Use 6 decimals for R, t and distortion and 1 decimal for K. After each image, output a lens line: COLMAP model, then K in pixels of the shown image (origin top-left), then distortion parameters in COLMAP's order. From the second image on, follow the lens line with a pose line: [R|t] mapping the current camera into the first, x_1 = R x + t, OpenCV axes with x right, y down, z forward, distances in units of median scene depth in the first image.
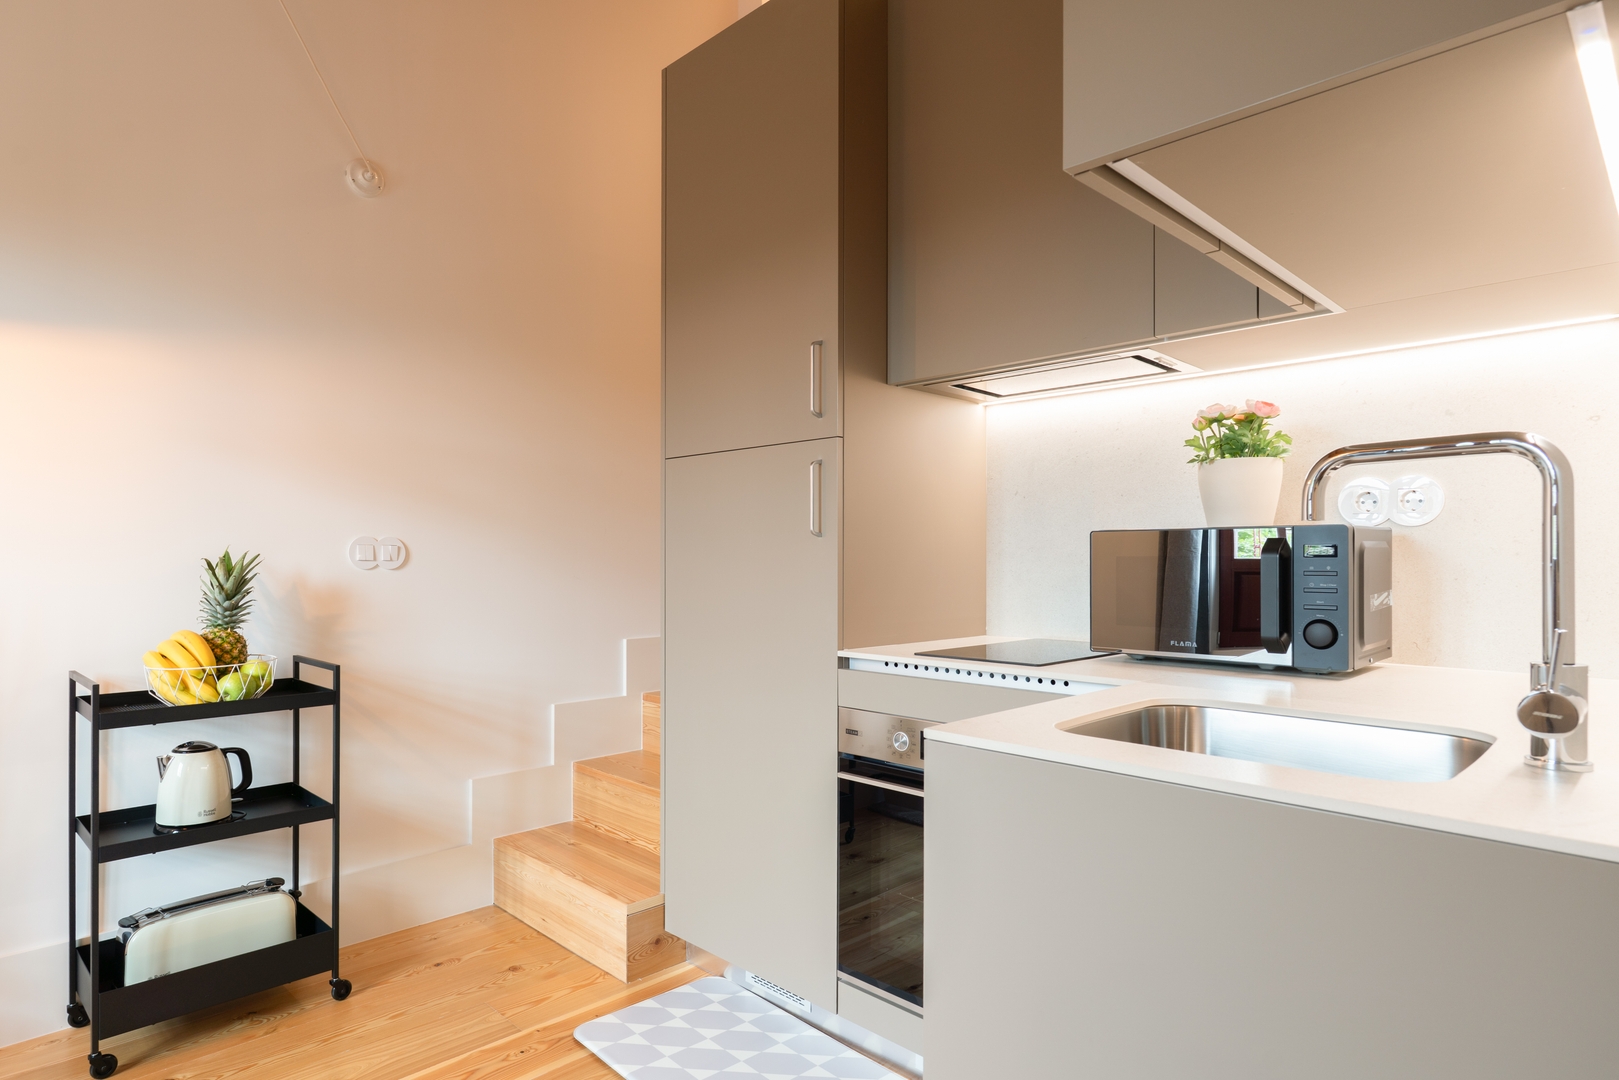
lens RADIAL K [[886.4, 0, 800.8], [0, 886.4, 524.2], [0, 0, 1]] dist [-0.013112, 0.002715]
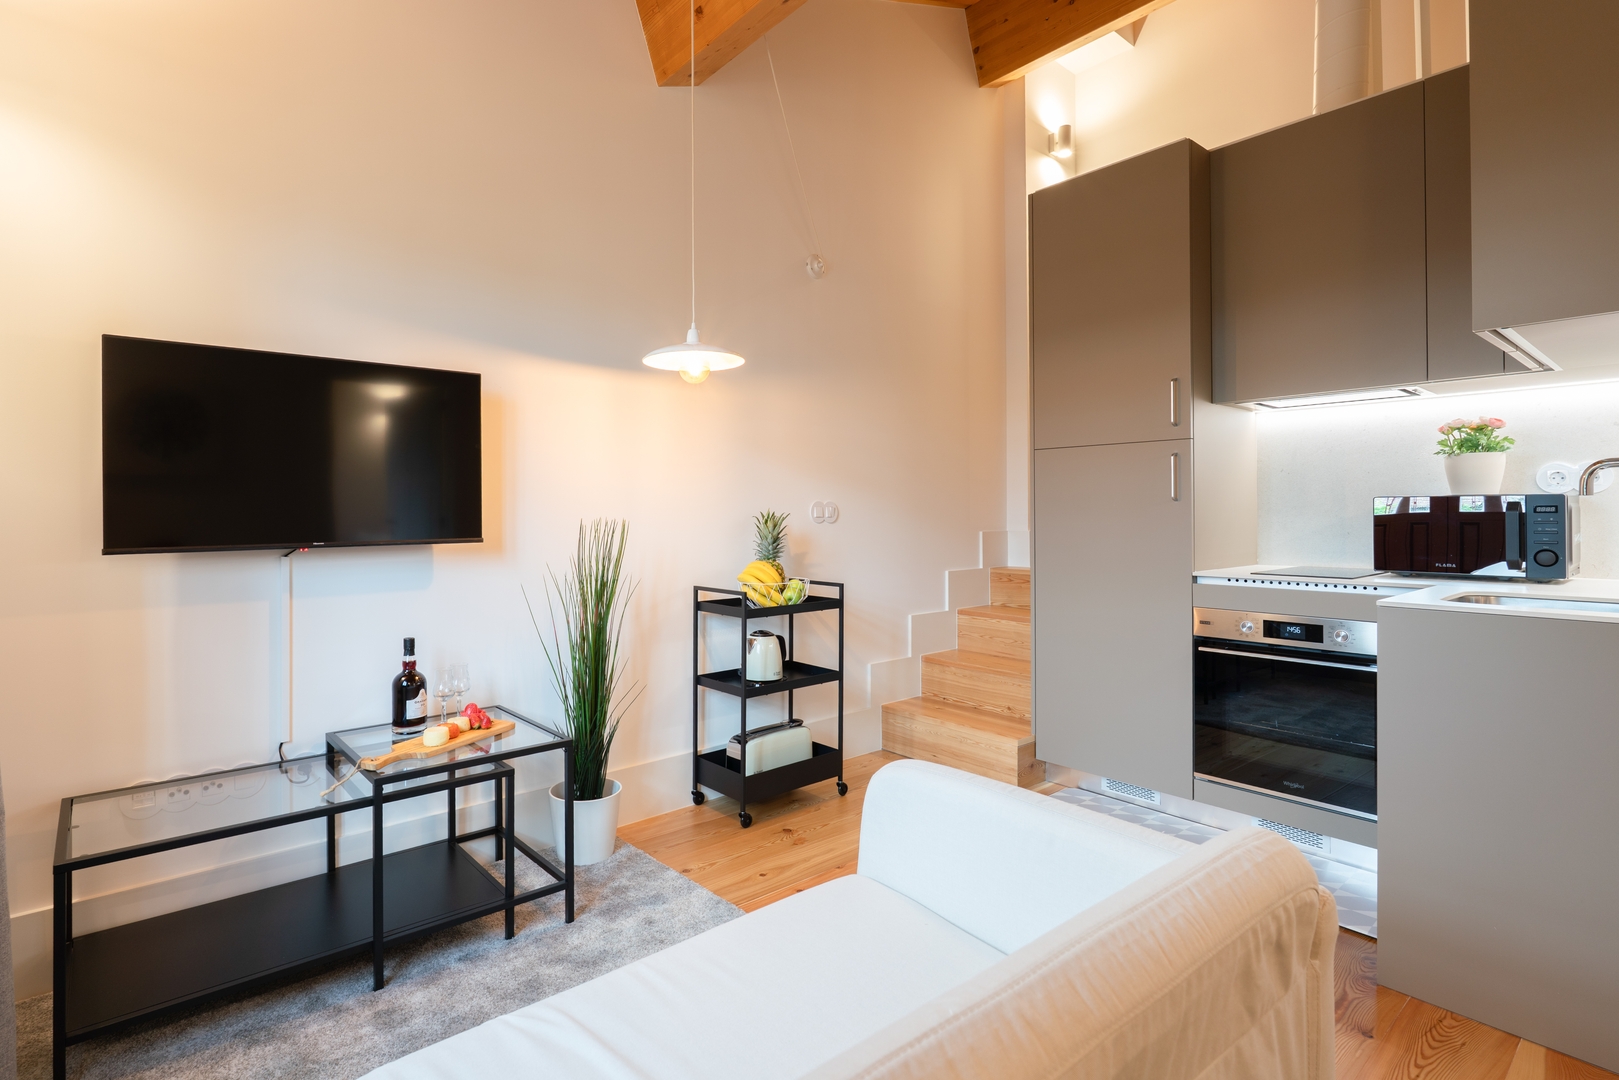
lens RADIAL K [[804.9, 0, 771.9], [0, 804.9, 484.4], [0, 0, 1]] dist [-0.006115, 0.000753]
pose [[0.997337, -0.007301, -0.072566, -0.590174], [0.007456, 0.999970, 0.001868, -0.023625], [0.072550, -0.002404, 0.997362, -0.487532]]
